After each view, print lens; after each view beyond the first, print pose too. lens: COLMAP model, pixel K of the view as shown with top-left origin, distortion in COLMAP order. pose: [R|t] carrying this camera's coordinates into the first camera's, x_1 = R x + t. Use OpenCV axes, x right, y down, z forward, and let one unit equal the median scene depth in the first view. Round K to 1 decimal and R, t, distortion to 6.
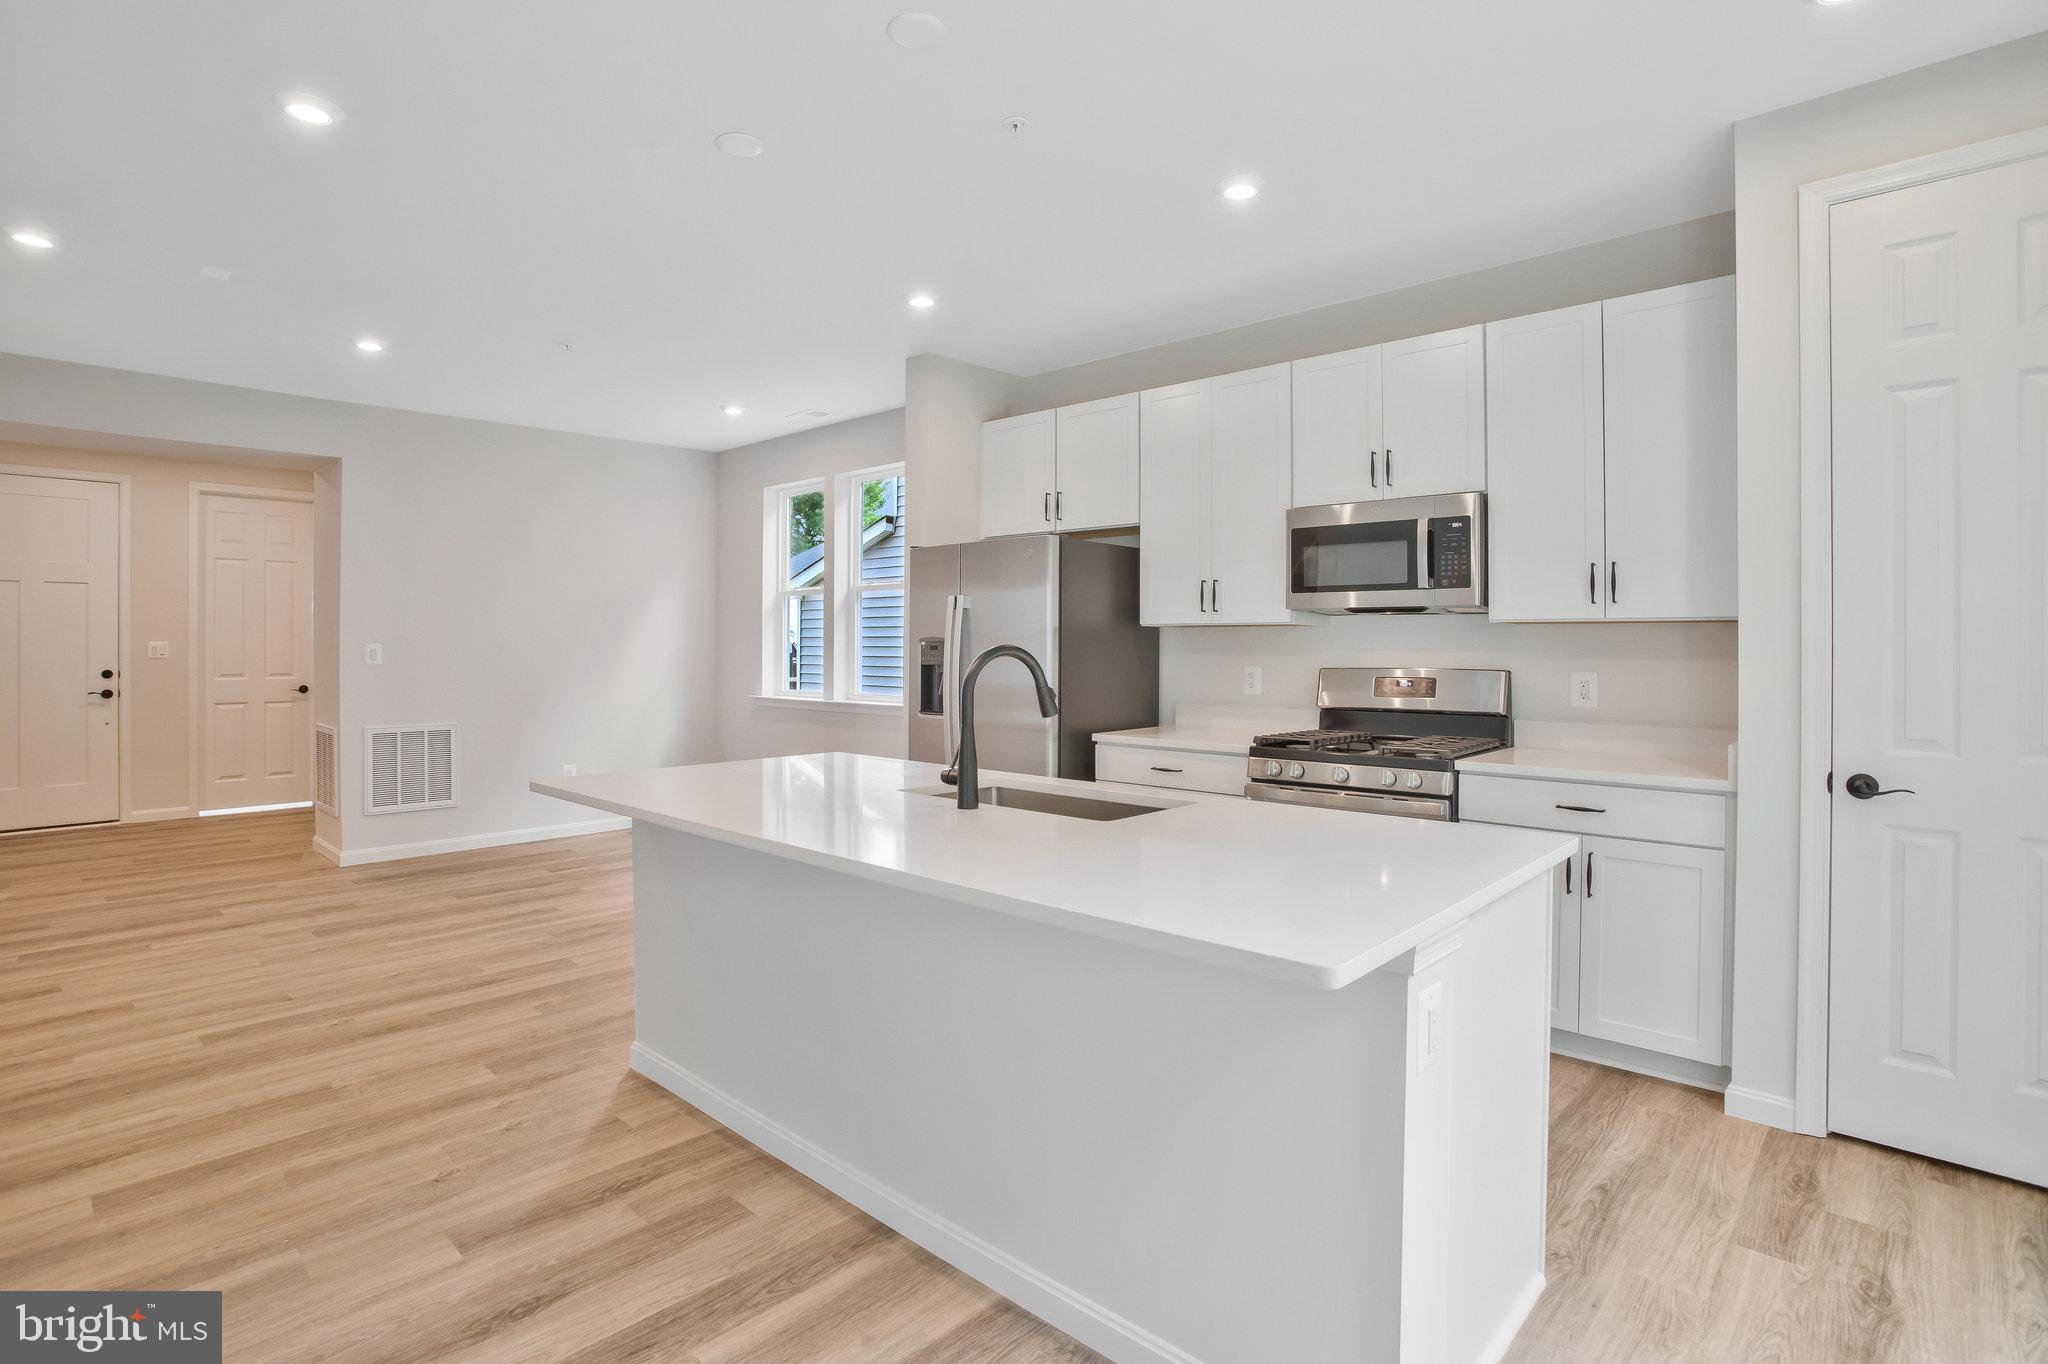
lens RADIAL K [[1026.7, 0, 1014.5], [0, 1026.7, 635.3], [0, 0, 1]] dist [-0.051162, 0.016867]
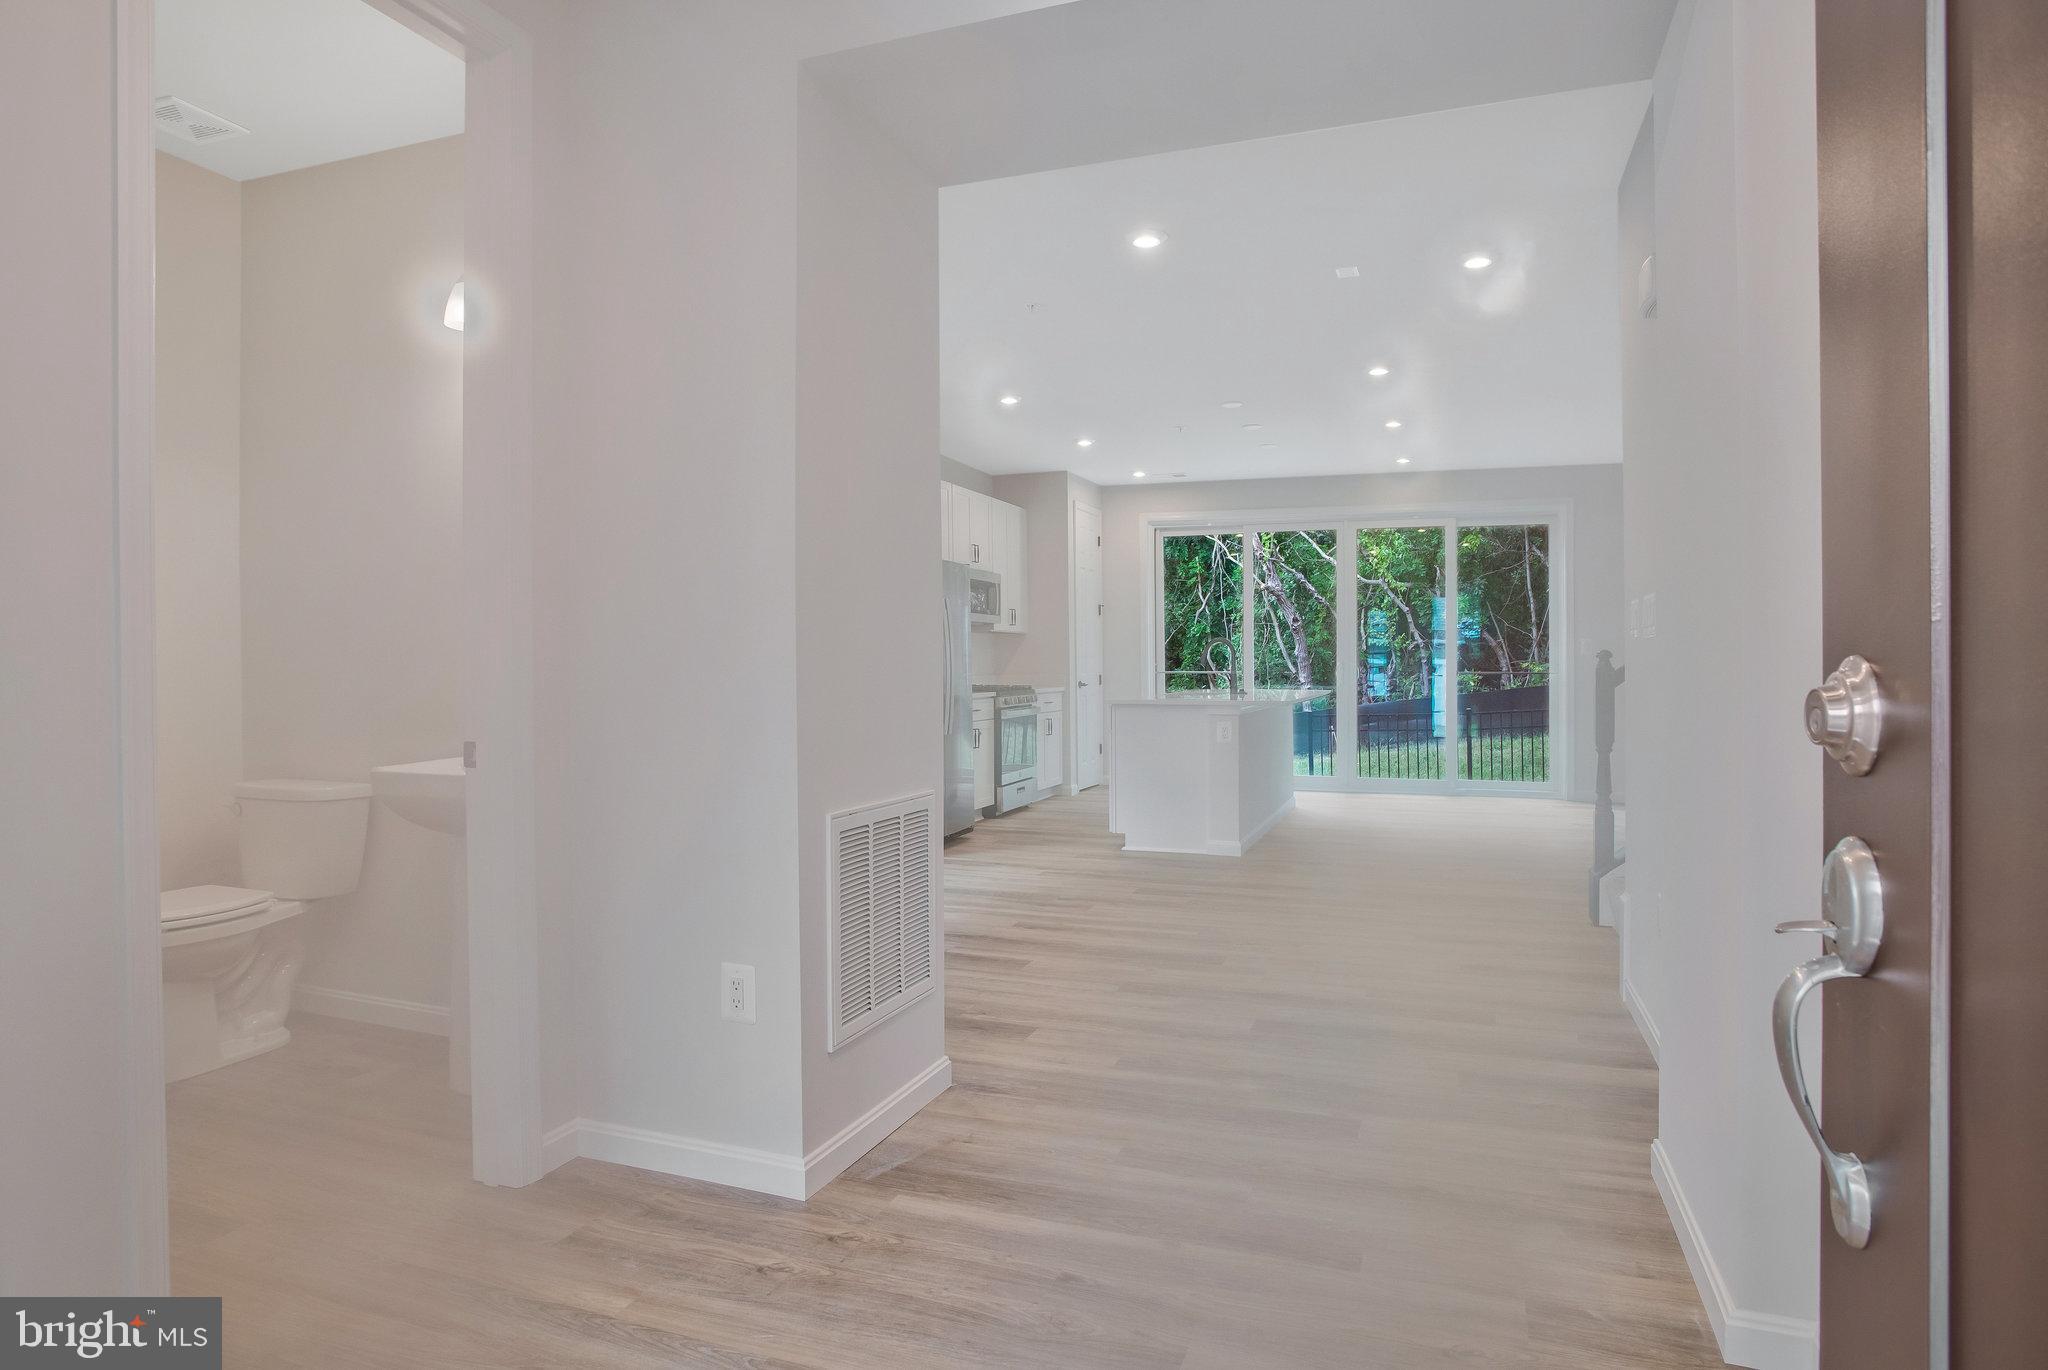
lens RADIAL K [[1158.4, 0, 1016.9], [0, 1158.4, 668.5], [0, 0, 1]] dist [-0.111913, -0.001066]
pose [[-0.384652, -0.004084, 0.923053, -2.260083], [-0.003764, 0.999989, 0.002856, 0.072060], [-0.923054, -0.002376, -0.384663, 2.268739]]
